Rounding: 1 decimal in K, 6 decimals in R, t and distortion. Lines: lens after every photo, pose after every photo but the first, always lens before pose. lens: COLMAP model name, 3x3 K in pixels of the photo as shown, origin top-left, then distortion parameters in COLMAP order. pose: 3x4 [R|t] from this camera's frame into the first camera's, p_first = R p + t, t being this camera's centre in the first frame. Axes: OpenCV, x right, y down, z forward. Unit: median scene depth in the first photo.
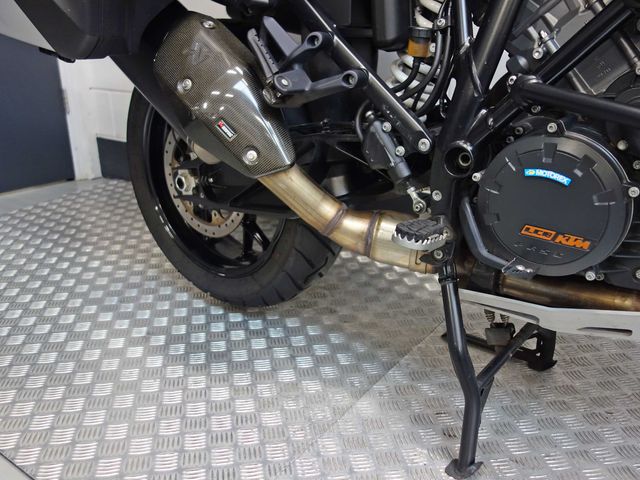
lens RADIAL K [[561.5, 0, 321.5], [0, 561.5, 239.3], [0, 0, 1]] dist [0.005133, 0.003626]
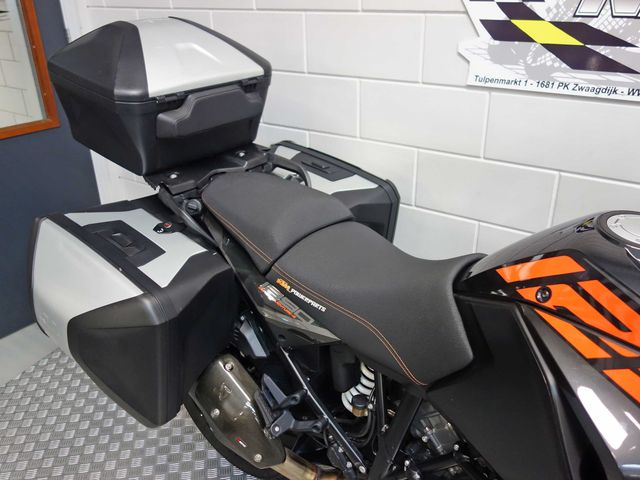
lens RADIAL K [[561.5, 0, 318.5], [0, 561.5, 241.6], [0, 0, 1]] dist [0.005133, 0.003626]
pose [[0.999348, -0.014108, -0.033227, 0.078643], [0.017031, 0.995850, 0.089403, -0.651840], [0.031828, -0.089911, 0.995441, -0.385185]]
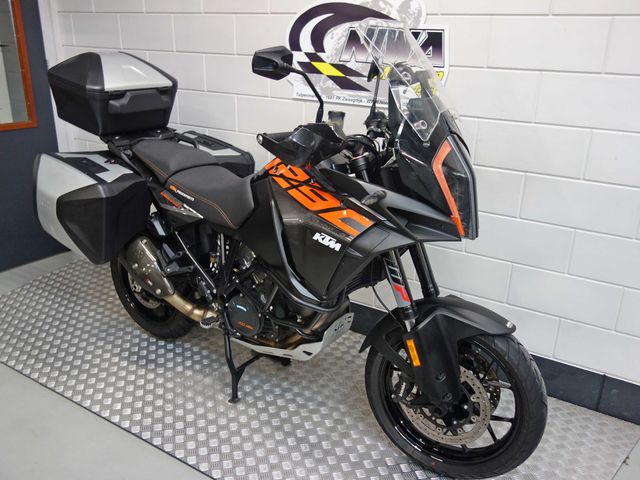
lens RADIAL K [[561.5, 0, 319.8], [0, 561.5, 242.3], [0, 0, 1]] dist [0.005133, 0.003626]
pose [[0.998616, 0.001813, 0.052555, 0.393016], [-0.002028, 0.999990, 0.004052, -0.297243], [-0.052547, -0.004153, 0.998610, -1.373847]]
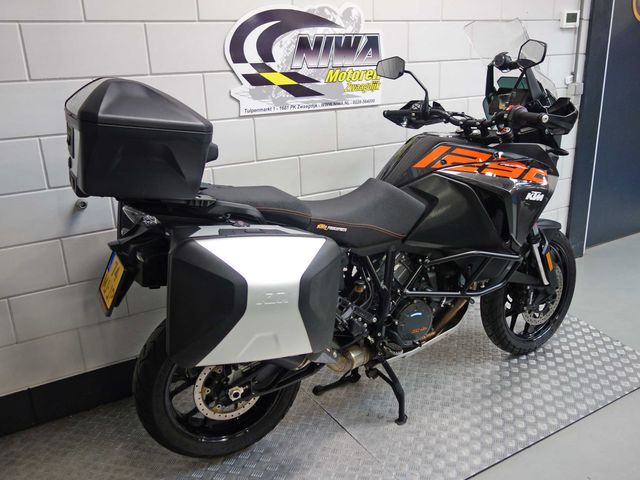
lens RADIAL K [[561.5, 0, 322.3], [0, 561.5, 242.2], [0, 0, 1]] dist [0.005133, 0.003626]
pose [[0.403191, -0.309120, 0.861325, -1.455994], [0.347433, 0.922455, 0.168423, -0.715867], [-0.846597, 0.231346, 0.479325, -0.132204]]
